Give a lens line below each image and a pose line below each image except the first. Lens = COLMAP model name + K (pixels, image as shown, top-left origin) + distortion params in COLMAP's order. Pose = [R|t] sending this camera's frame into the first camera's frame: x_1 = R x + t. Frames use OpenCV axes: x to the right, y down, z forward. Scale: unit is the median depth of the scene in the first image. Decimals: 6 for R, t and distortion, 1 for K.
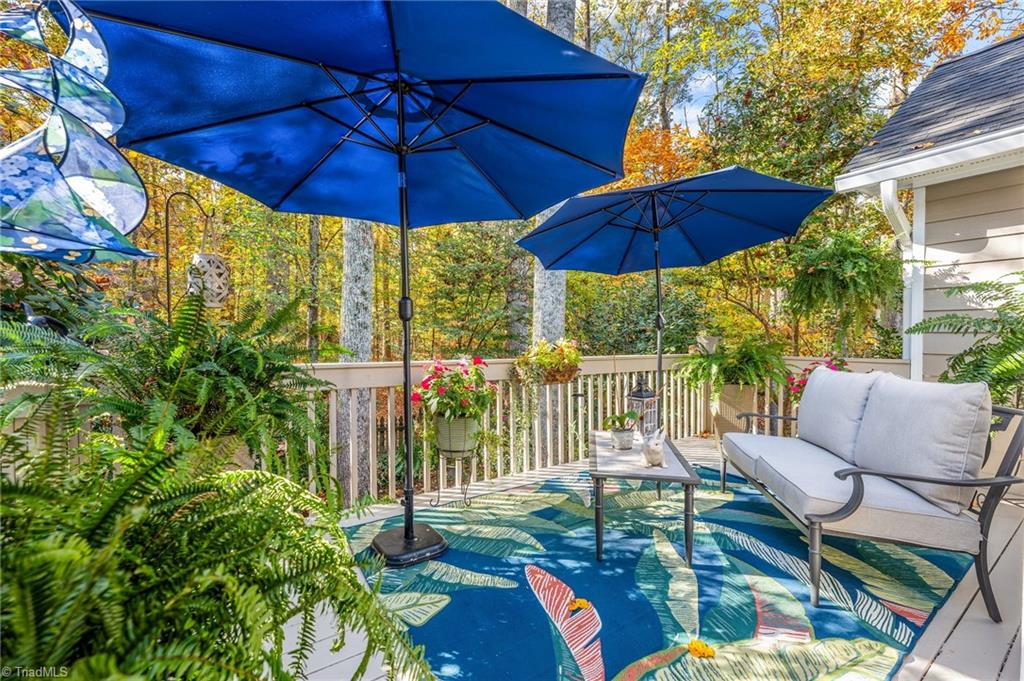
lens RADIAL K [[418.6, 0, 510.4], [0, 418.6, 338.4], [0, 0, 1]] dist [0.000803, -0.000121]
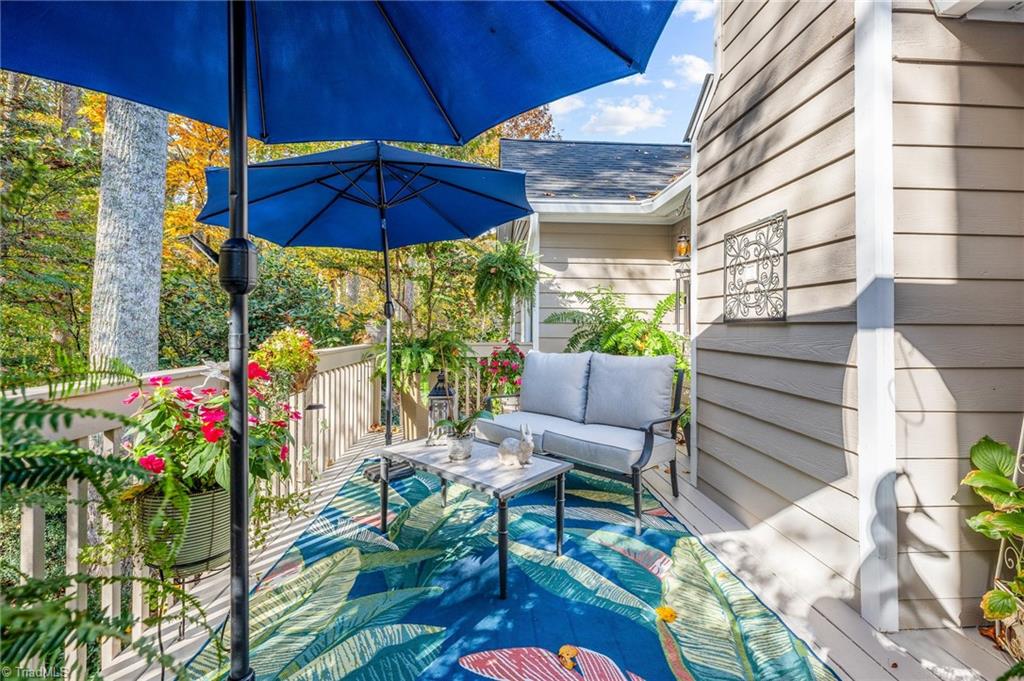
lens RADIAL K [[427.6, 0, 512.4], [0, 427.6, 313.4], [0, 0, 1]] dist [-0.000070, -0.000126]
pose [[0.500606, 0.023452, 0.865358, -0.434440], [0.002266, 0.999594, -0.028401, -0.006640], [-0.865673, 0.016178, 0.500349, 0.460741]]
